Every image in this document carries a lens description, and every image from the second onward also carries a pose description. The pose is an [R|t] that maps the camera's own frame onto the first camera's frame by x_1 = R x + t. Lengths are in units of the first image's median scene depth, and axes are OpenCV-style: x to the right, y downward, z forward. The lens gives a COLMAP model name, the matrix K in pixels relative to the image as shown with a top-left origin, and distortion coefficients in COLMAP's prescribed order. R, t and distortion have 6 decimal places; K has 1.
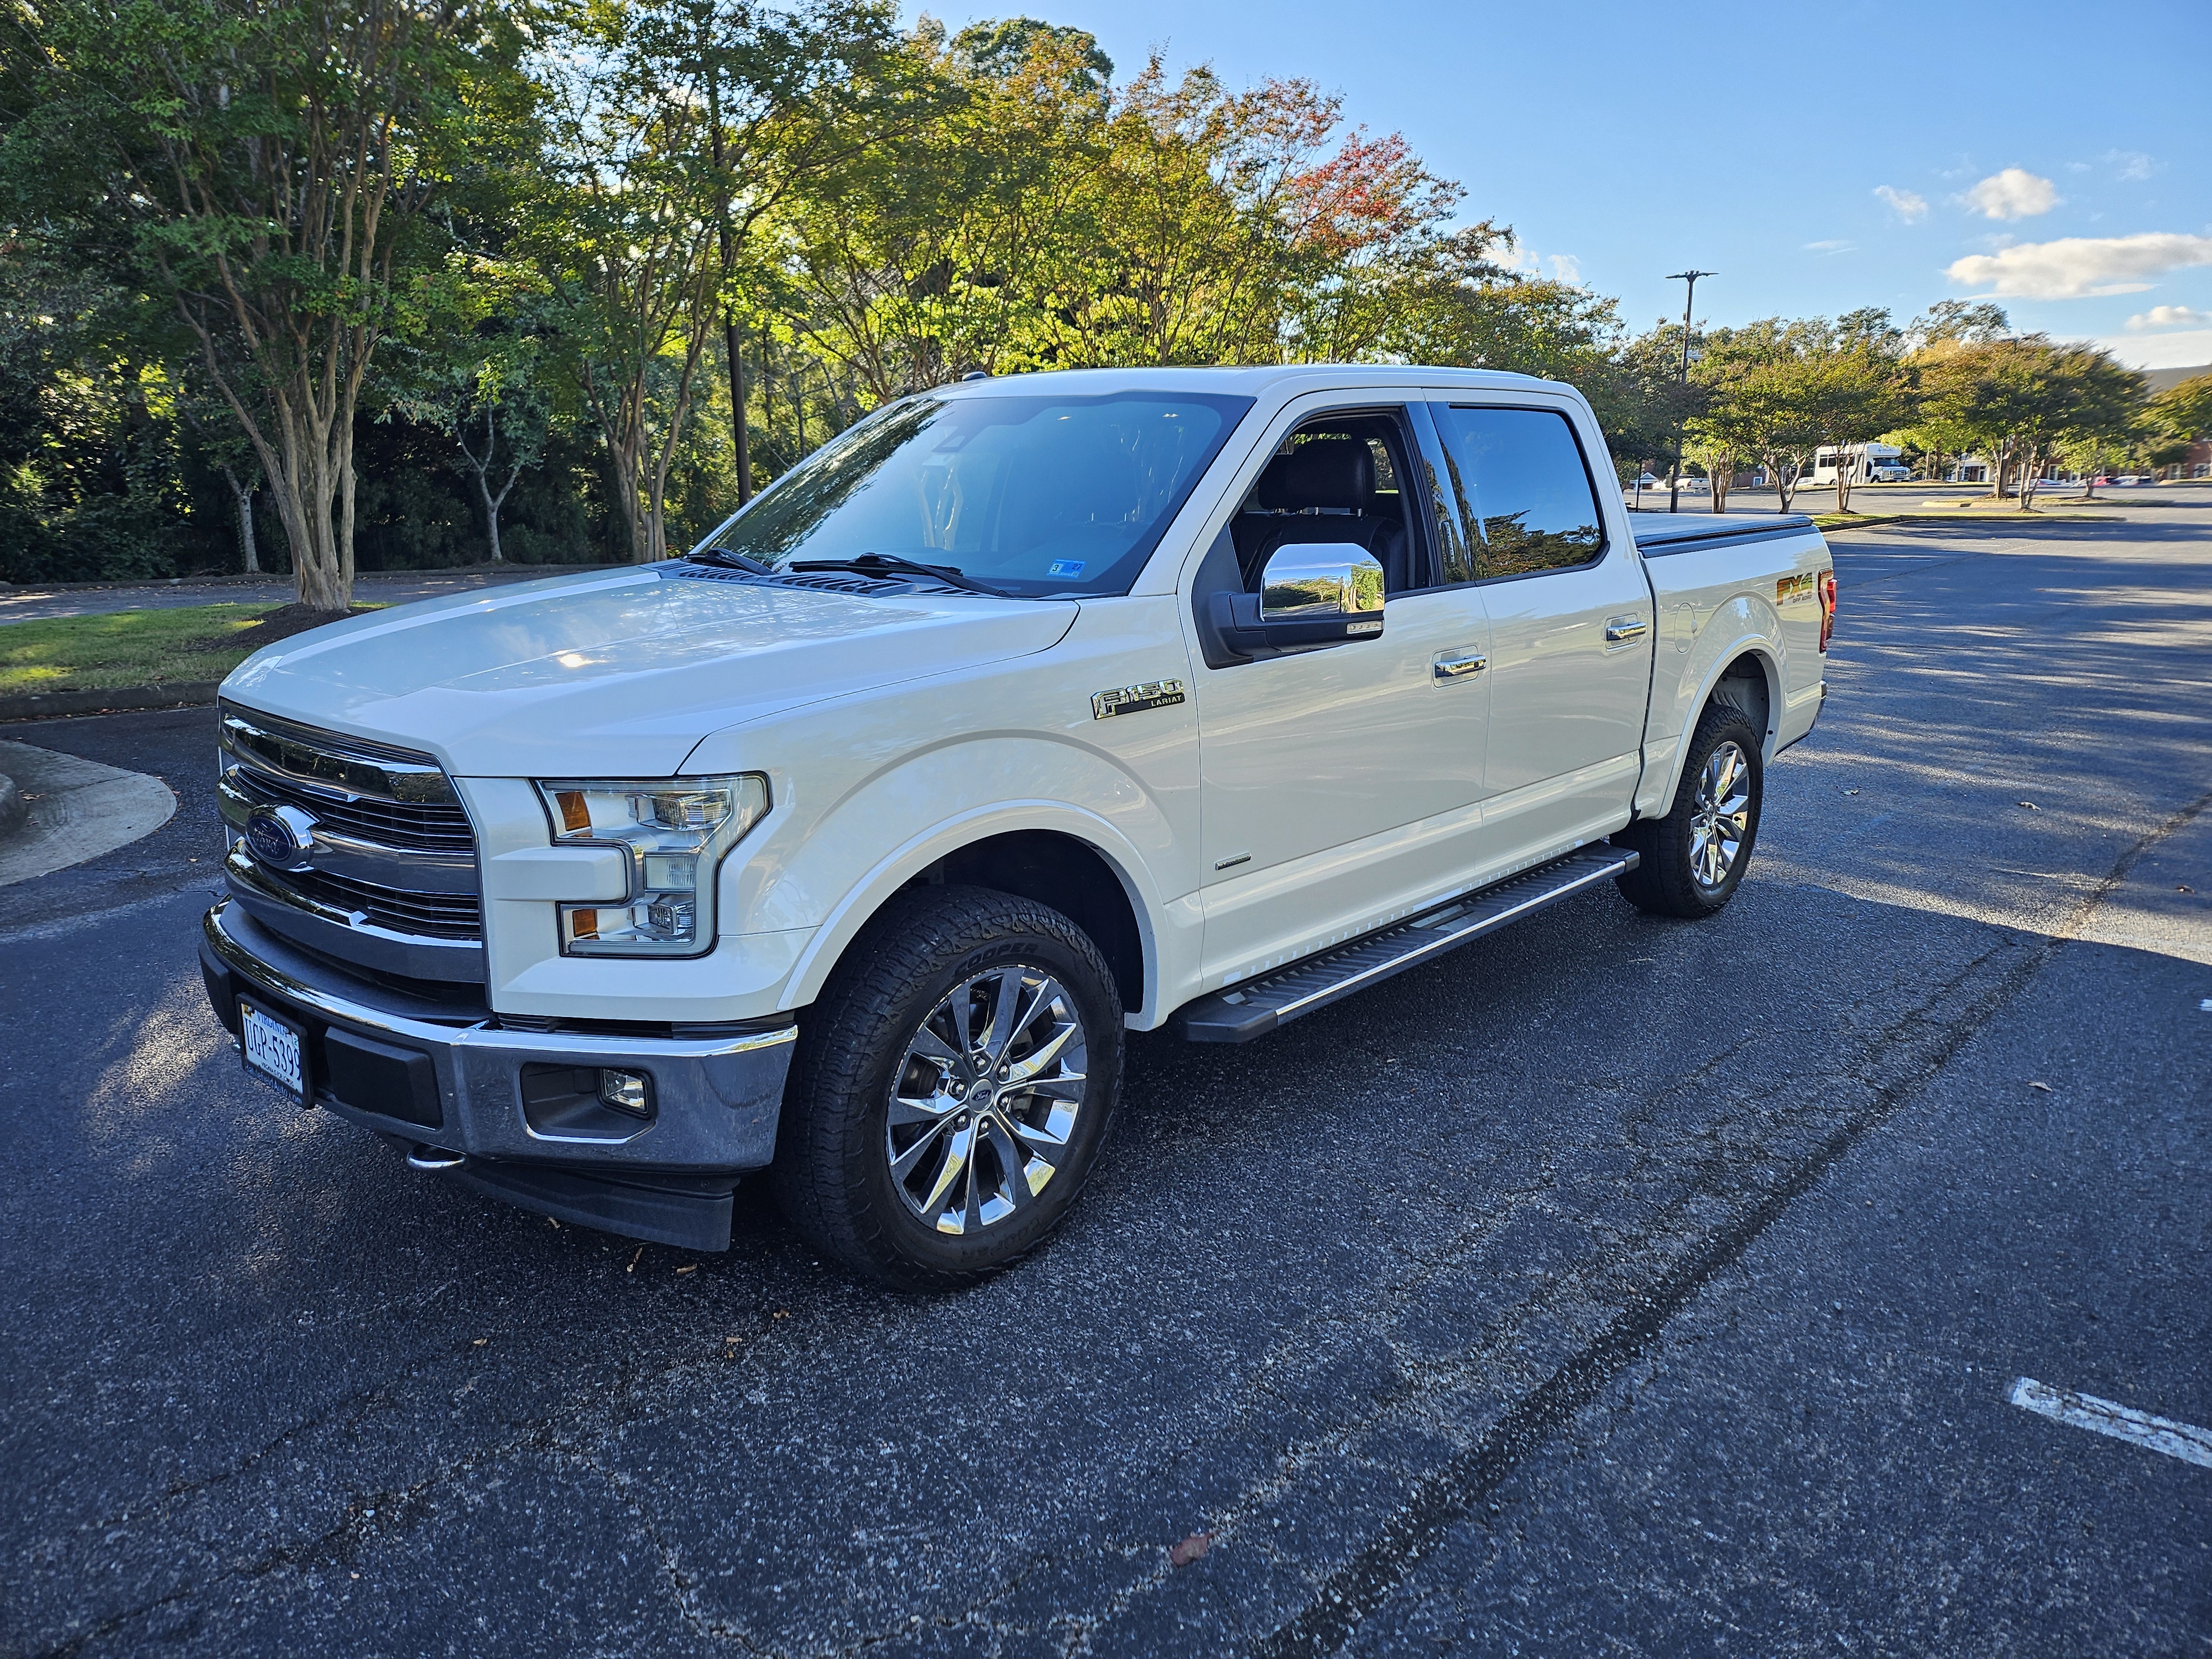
lens RADIAL K [[1701.7, 0, 1106.0], [0, 1701.7, 829.5], [0, 0, 1]] dist [0.075429, -0.101510]
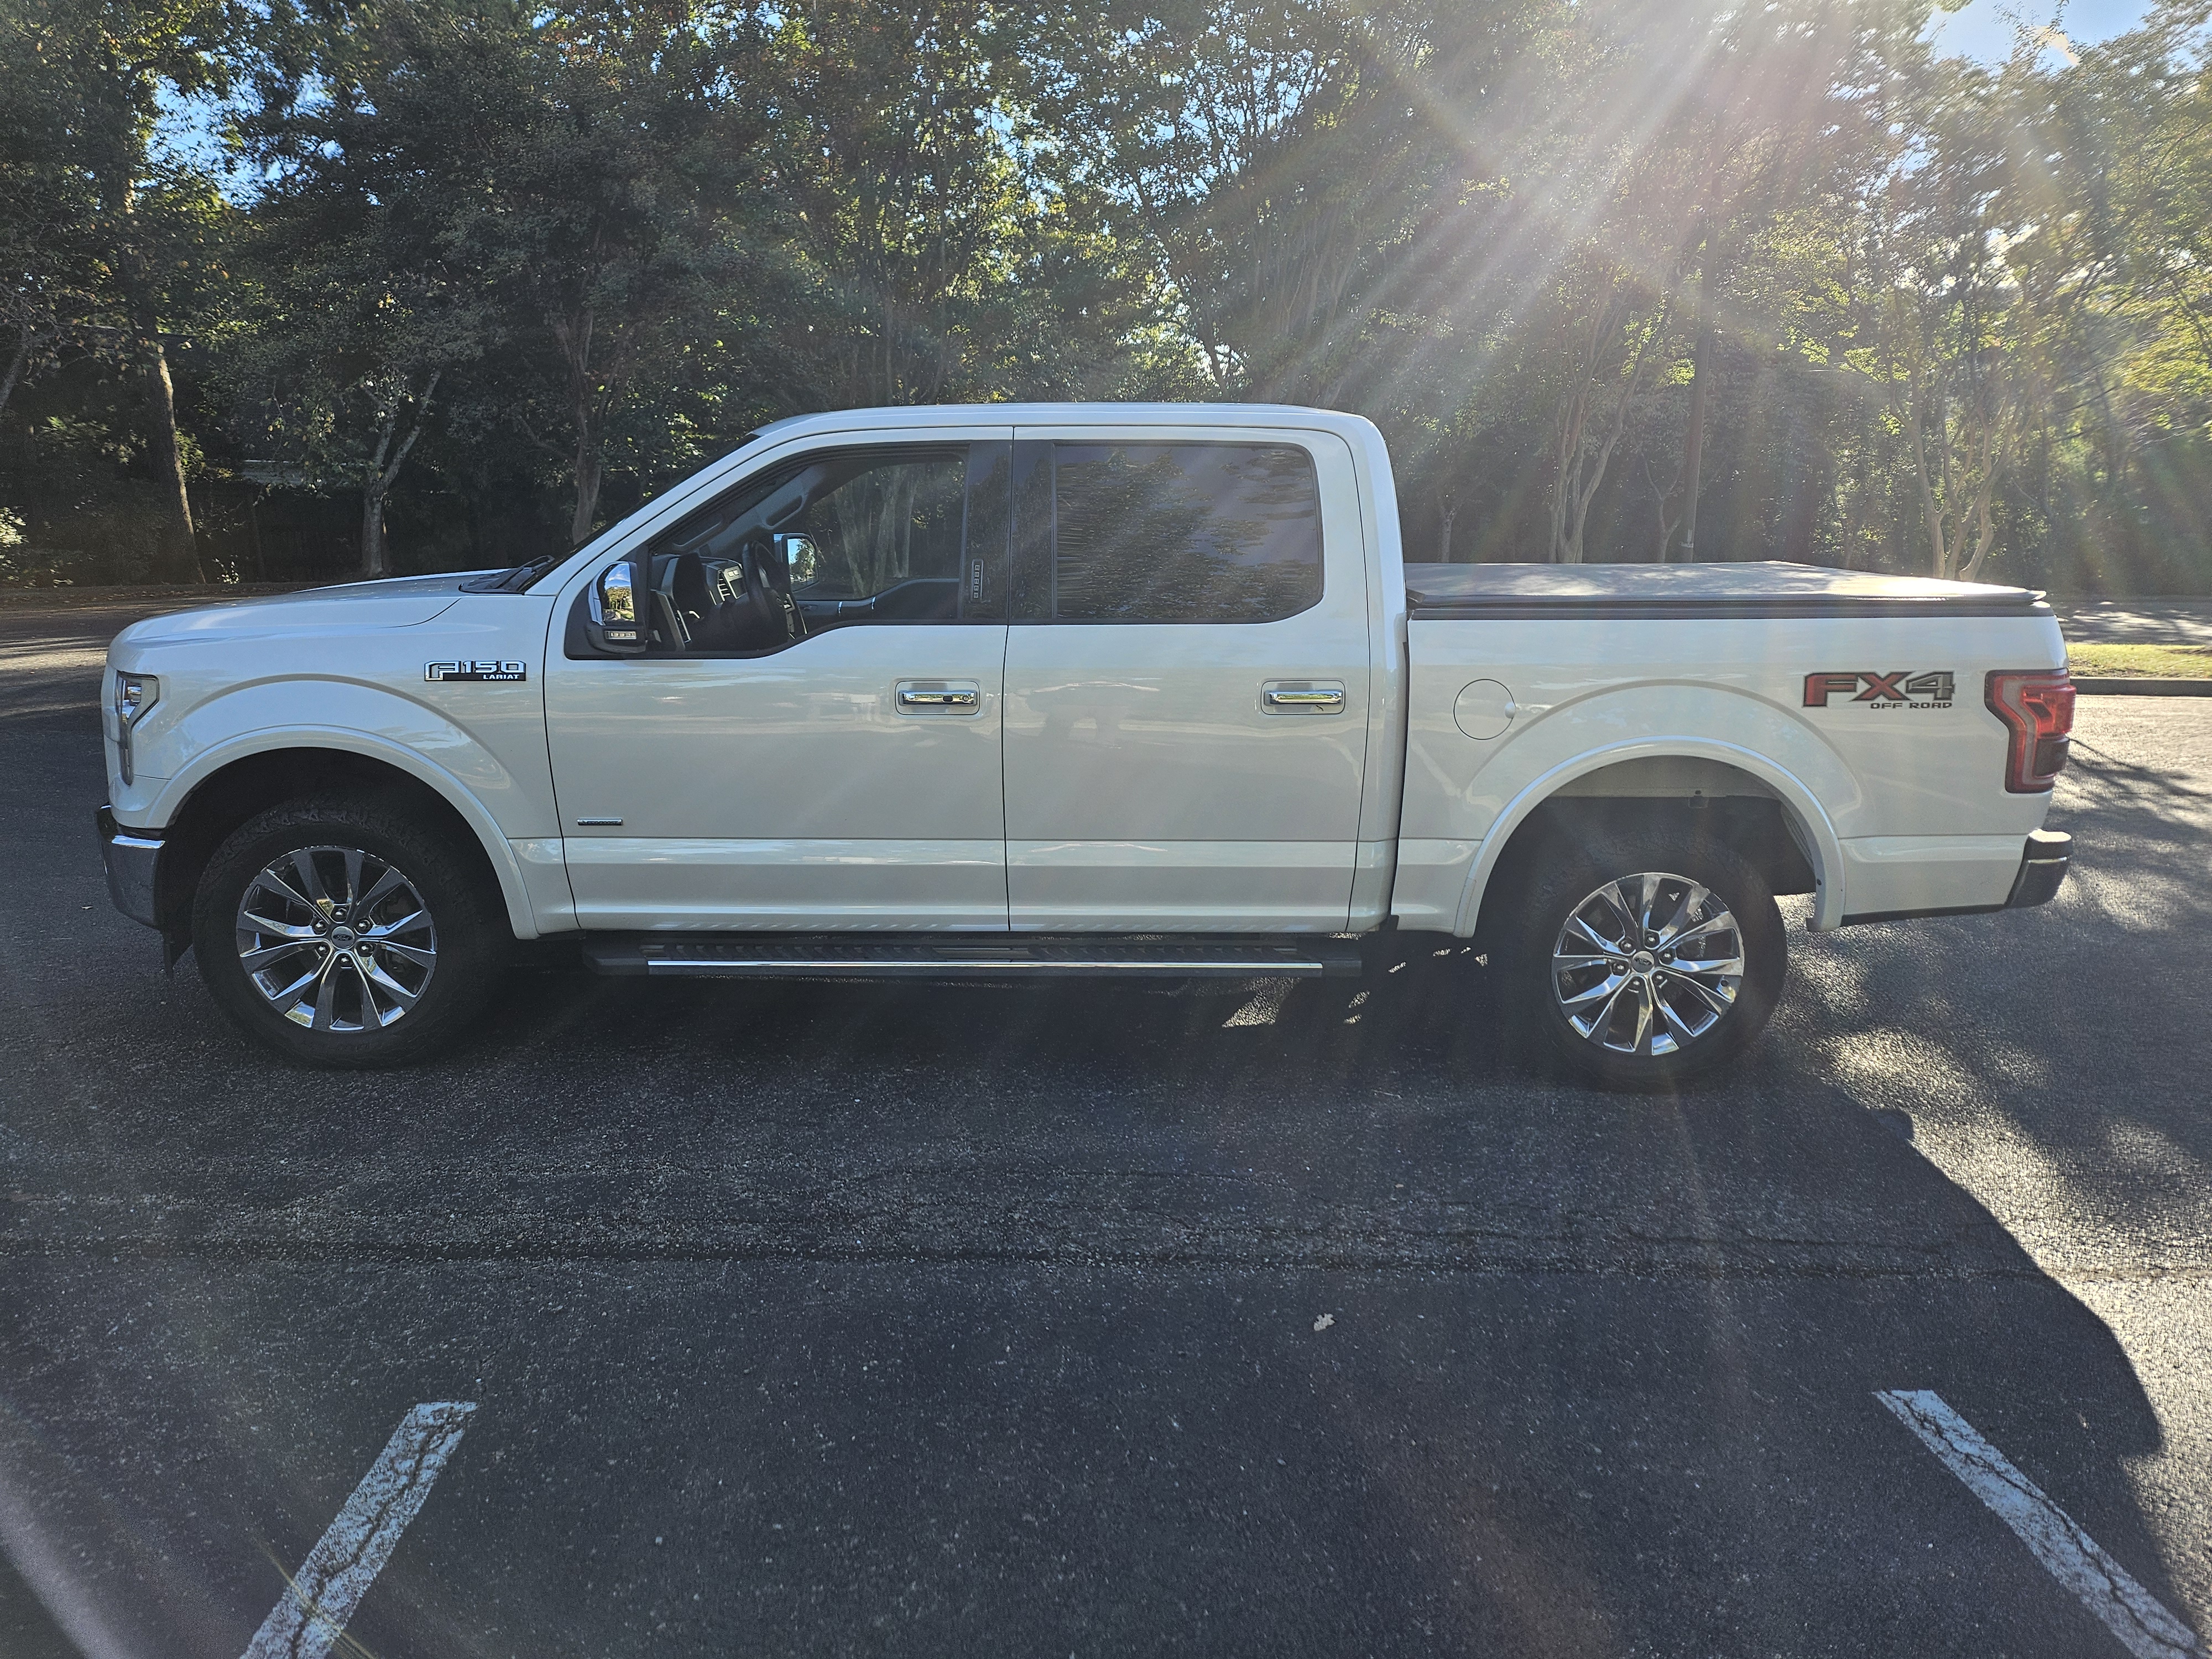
lens RADIAL K [[1701.7, 0, 1106.0], [0, 1701.7, 829.5], [0, 0, 1]] dist [0.075429, -0.101510]
pose [[0.616000, 0.157384, -0.771864, 1.345255], [-0.169276, 0.983395, 0.065422, -0.126638], [0.769344, 0.090358, 0.632413, 0.560074]]
